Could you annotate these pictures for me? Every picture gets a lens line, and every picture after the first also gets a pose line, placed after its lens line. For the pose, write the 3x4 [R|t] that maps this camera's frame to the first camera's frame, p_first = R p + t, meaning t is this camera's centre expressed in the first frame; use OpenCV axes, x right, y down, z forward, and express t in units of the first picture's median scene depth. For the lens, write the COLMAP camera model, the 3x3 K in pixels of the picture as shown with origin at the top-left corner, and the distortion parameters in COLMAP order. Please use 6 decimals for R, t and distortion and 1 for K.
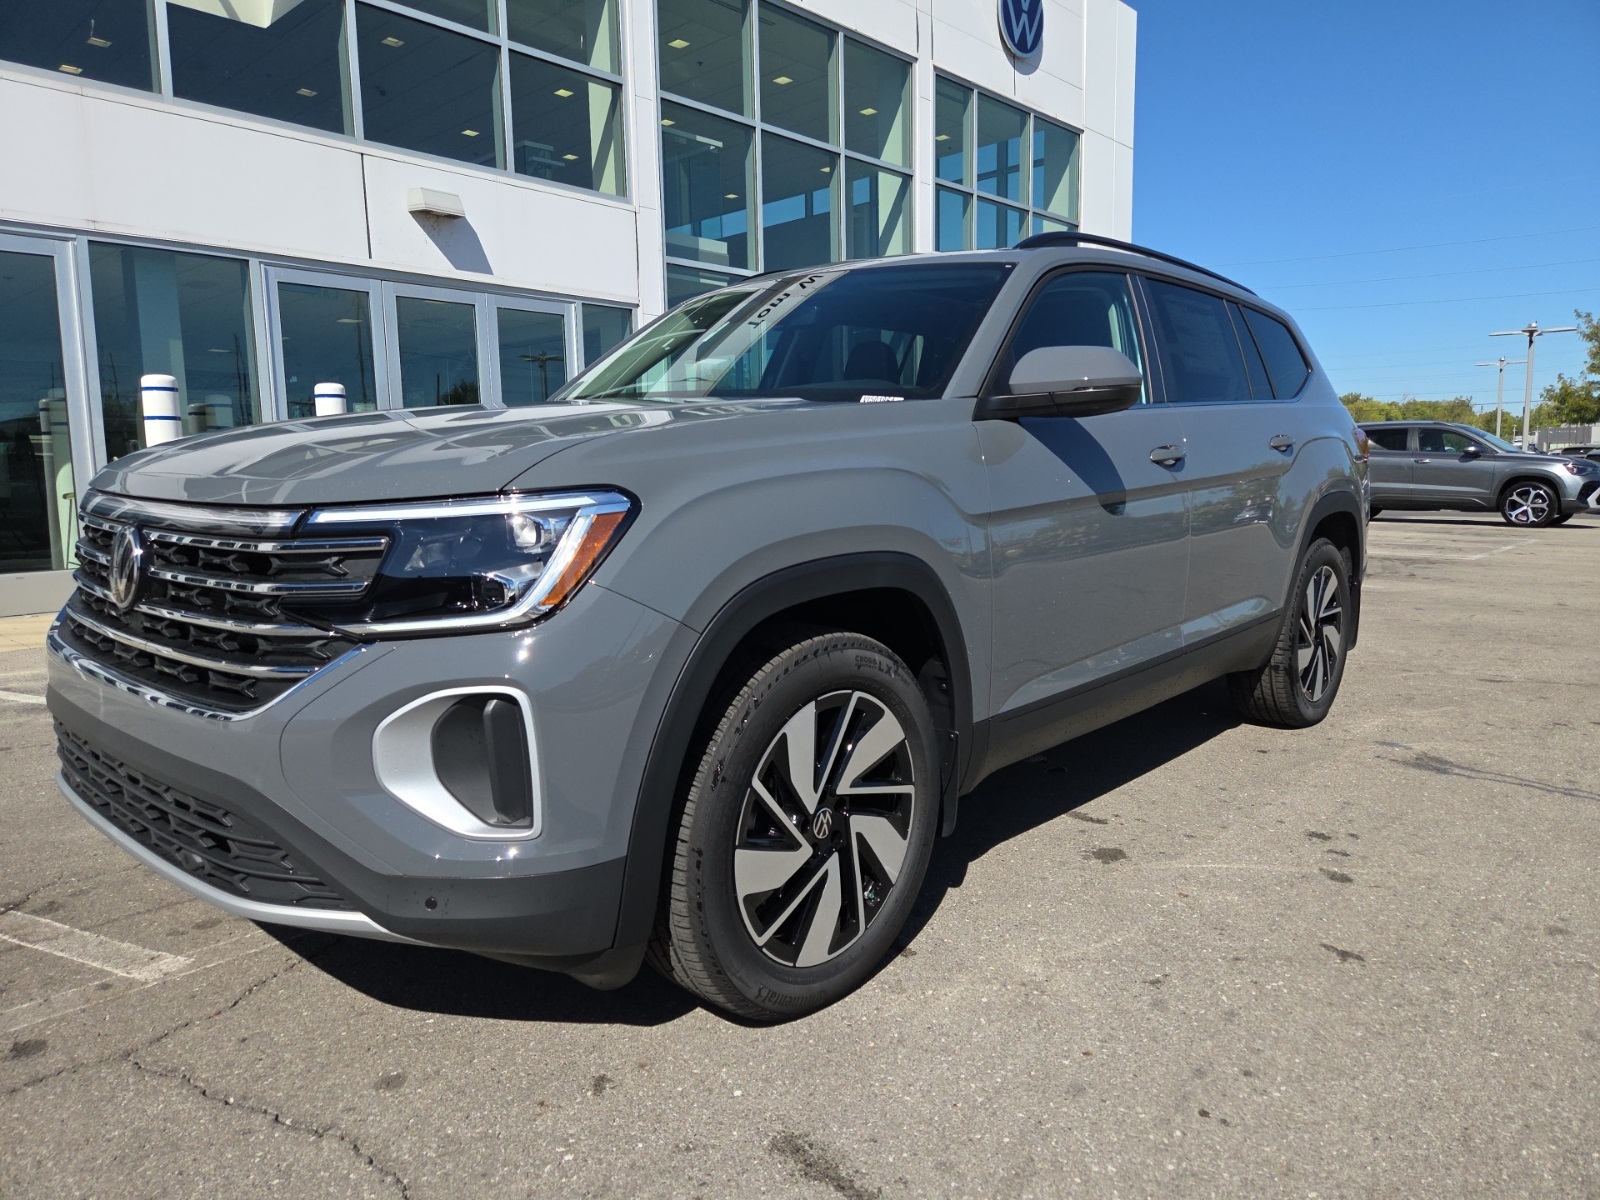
lens RADIAL K [[1077.5, 0, 793.1], [0, 1077.5, 593.1], [0, 0, 1]] dist [0.064991, -0.048918]
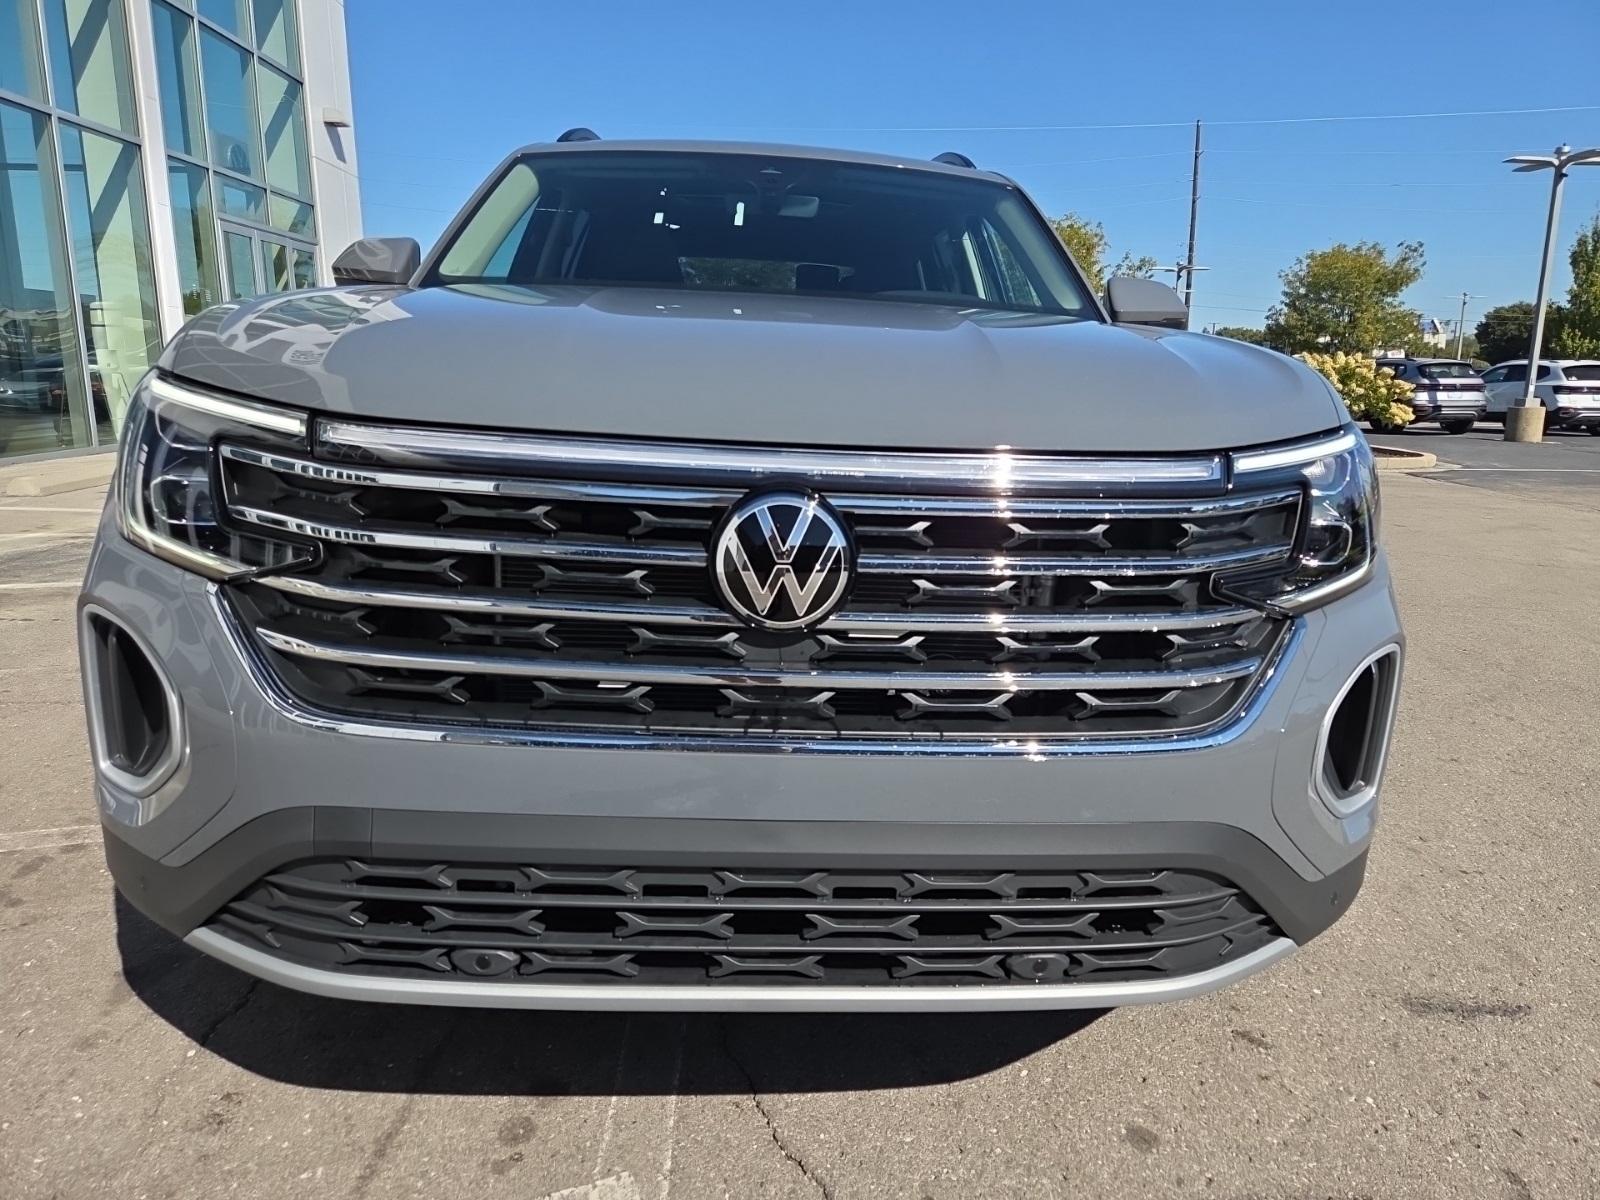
lens RADIAL K [[1077.5, 0, 801.6], [0, 1077.5, 604.0], [0, 0, 1]] dist [0.064991, -0.048918]
pose [[0.700448, -0.134579, 0.700900, -0.974715], [0.067078, 0.990127, 0.123079, -0.071433], [-0.710544, -0.039196, 0.702560, 0.551754]]
